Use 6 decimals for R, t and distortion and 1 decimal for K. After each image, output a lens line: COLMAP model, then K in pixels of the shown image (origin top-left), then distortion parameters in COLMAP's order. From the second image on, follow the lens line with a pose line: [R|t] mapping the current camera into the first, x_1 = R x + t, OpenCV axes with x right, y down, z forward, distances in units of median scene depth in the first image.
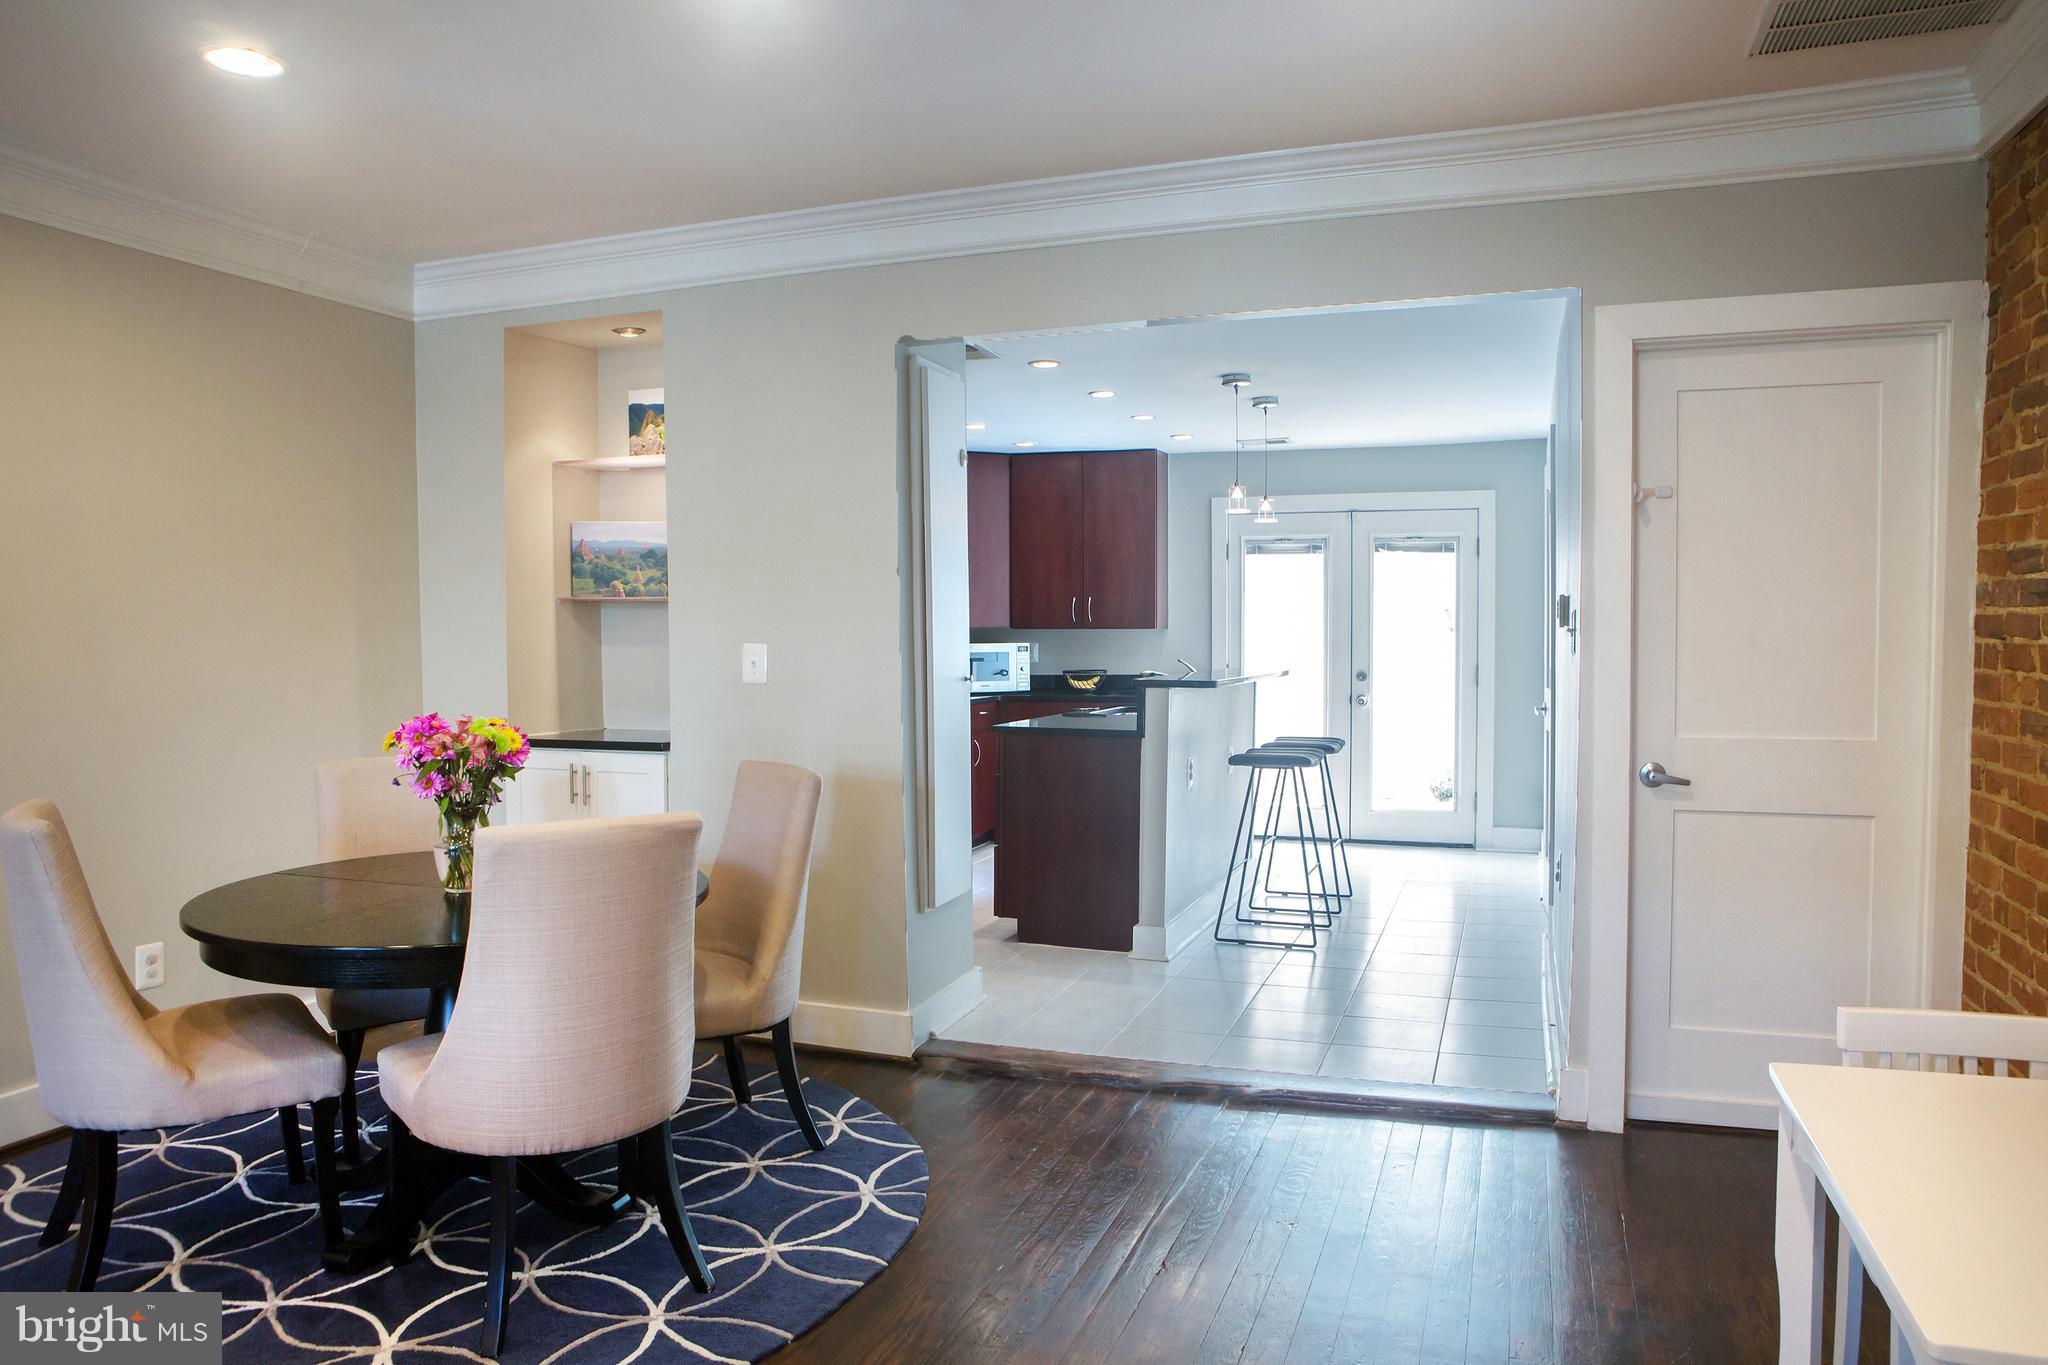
lens RADIAL K [[1388.6, 0, 1019.3], [0, 1388.6, 687.1], [0, 0, 1]] dist [-0.075082, 0.035535]
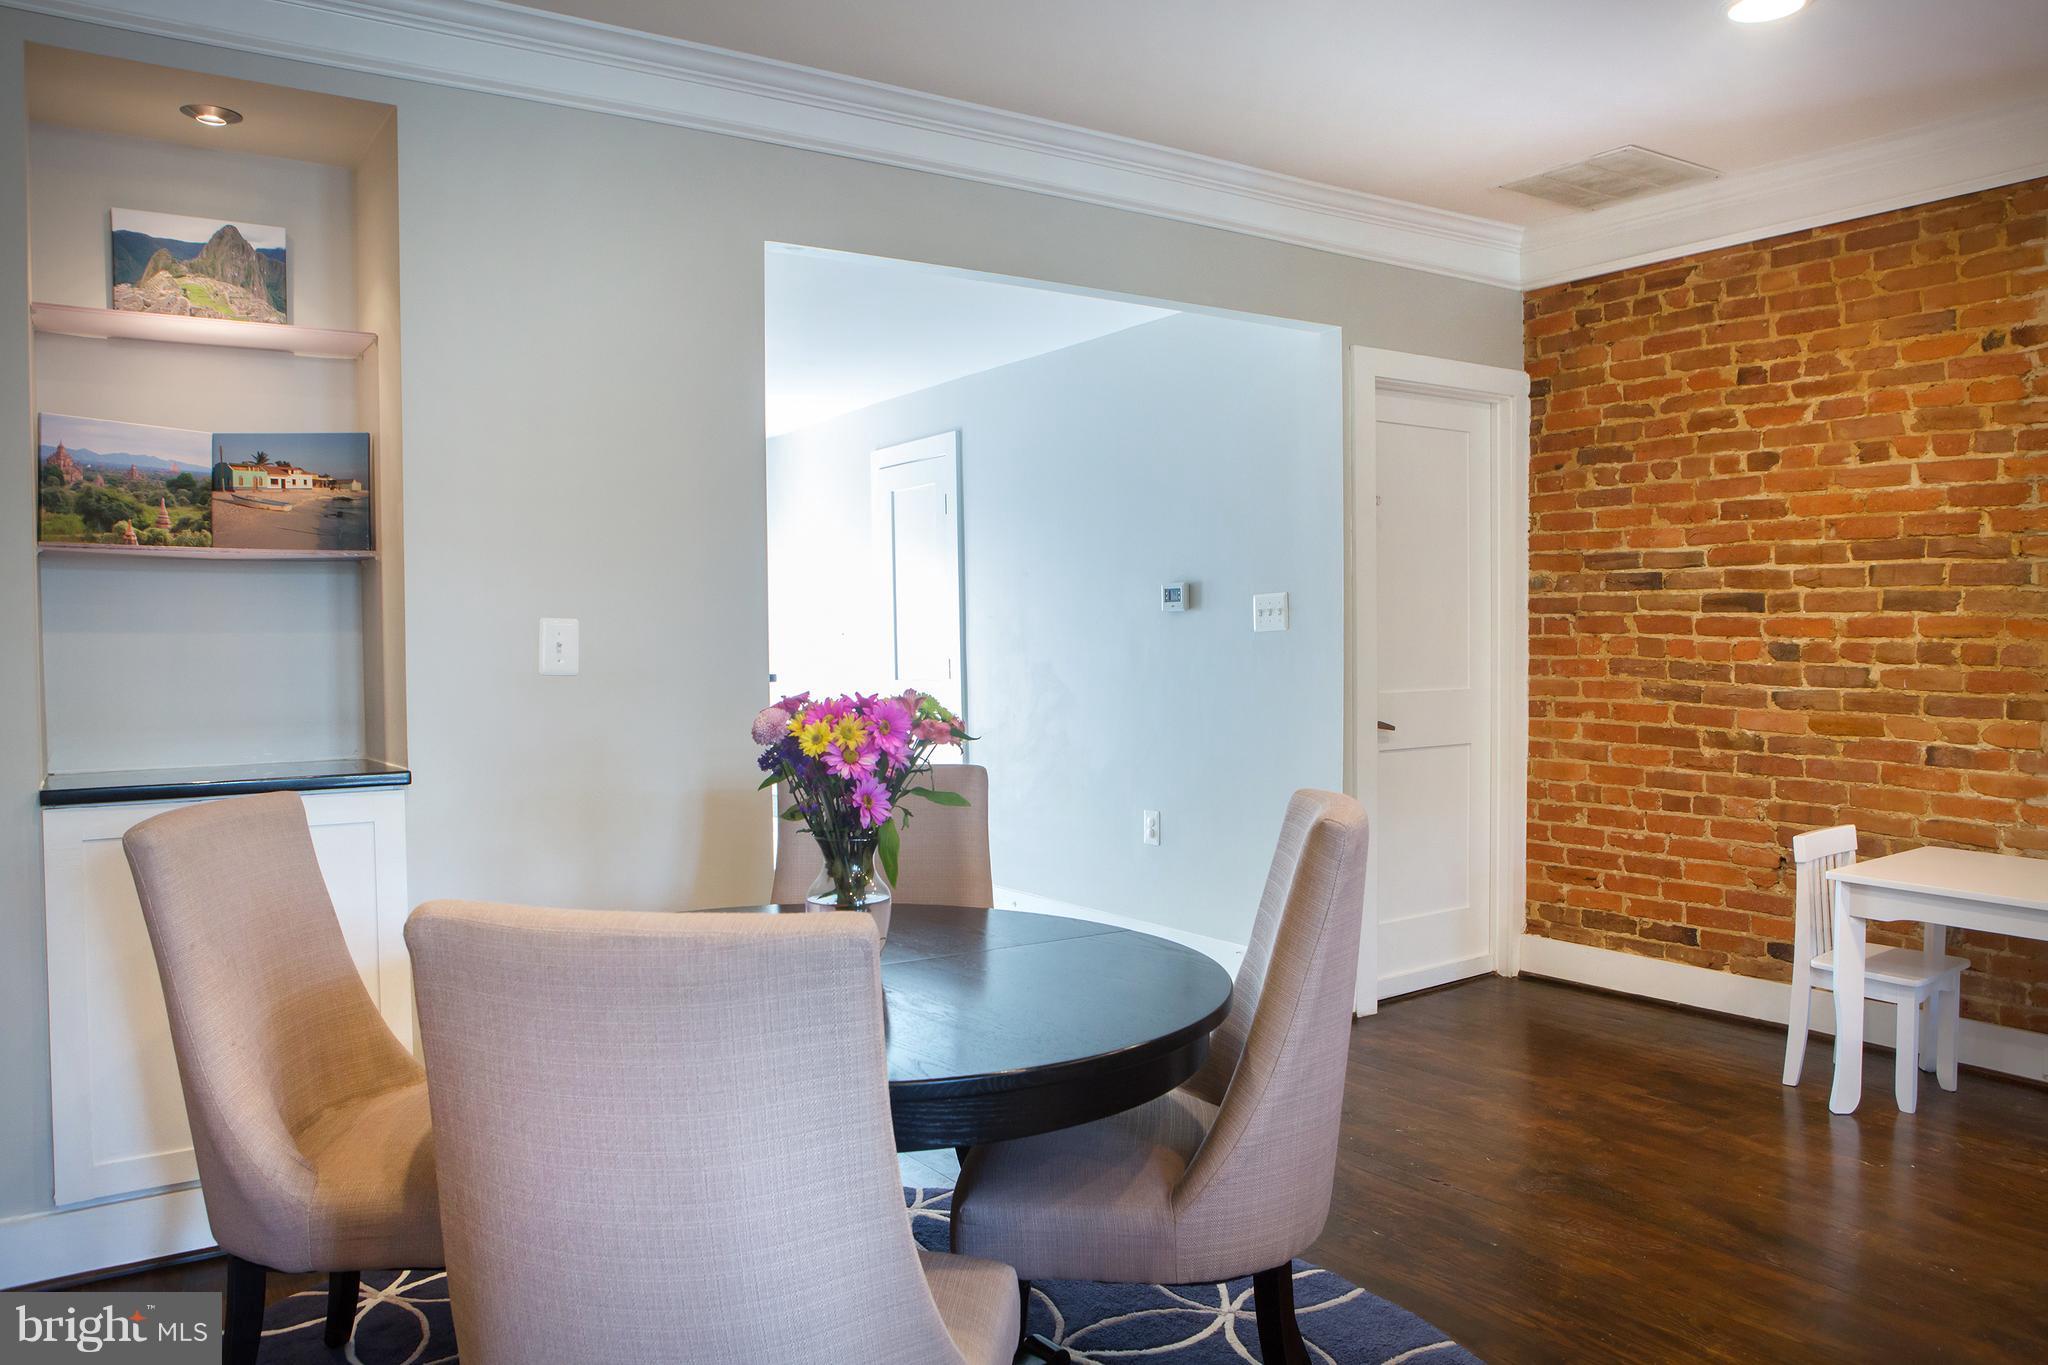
lens RADIAL K [[1388.6, 0, 1006.4], [0, 1388.6, 690.9], [0, 0, 1]] dist [-0.075082, 0.035535]
pose [[0.607005, -0.028976, 0.794170, -0.607730], [0.043171, 0.999062, 0.003455, 0.012386], [-0.793525, 0.032188, 0.607686, 0.396832]]
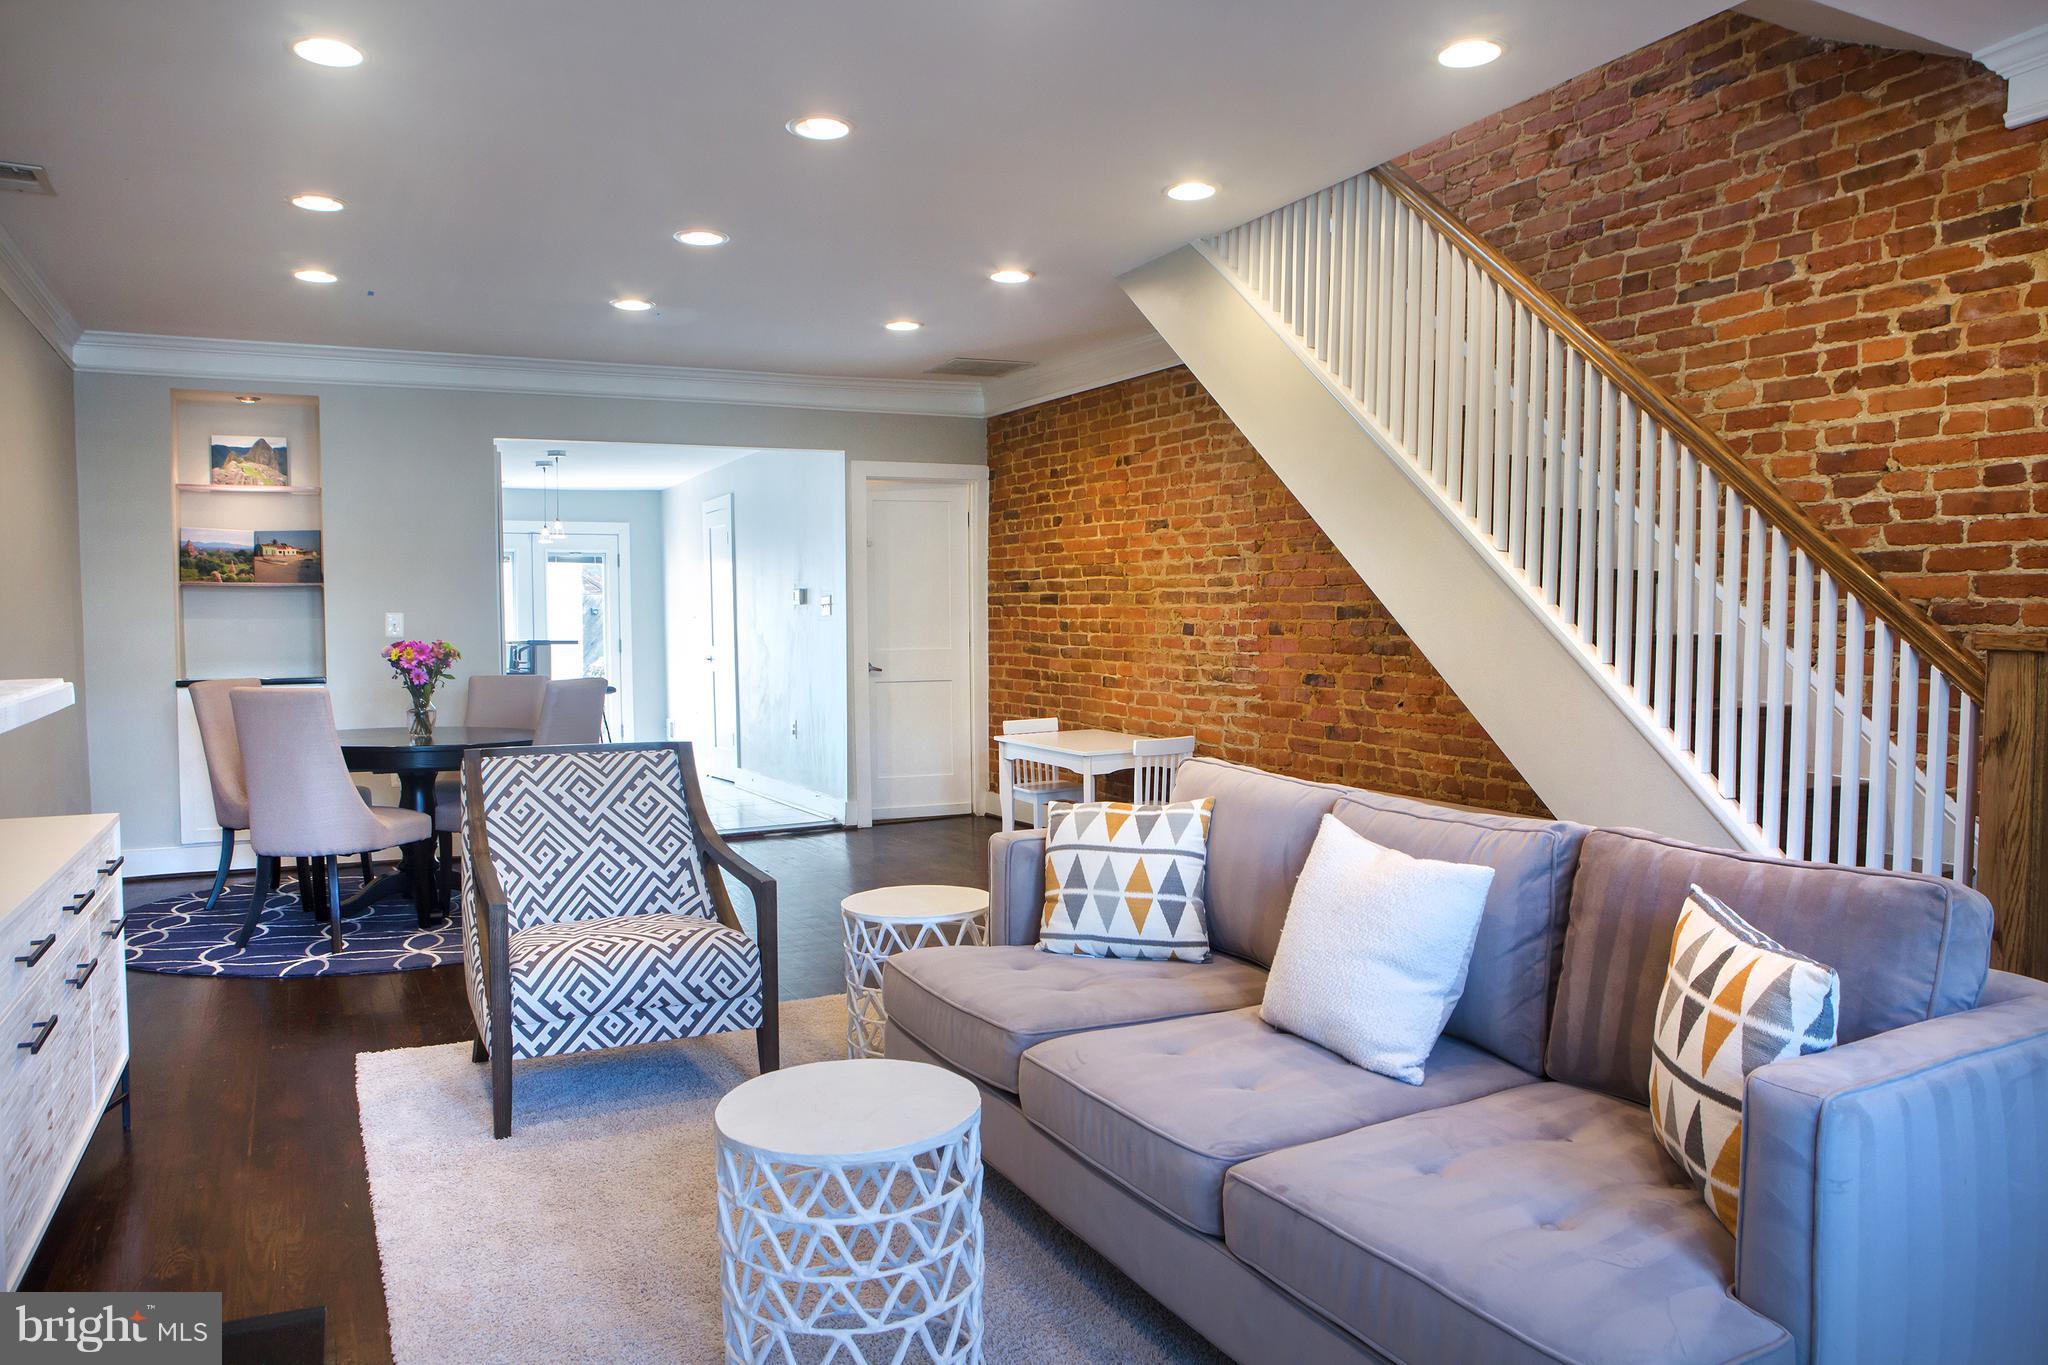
lens RADIAL K [[1388.6, 0, 1013.8], [0, 1388.6, 680.7], [0, 0, 1]] dist [-0.075082, 0.035535]
pose [[0.695248, -0.030383, 0.718127, -0.833001], [0.039817, 0.999200, 0.003726, 0.070624], [-0.717666, 0.026003, 0.695902, -0.621535]]
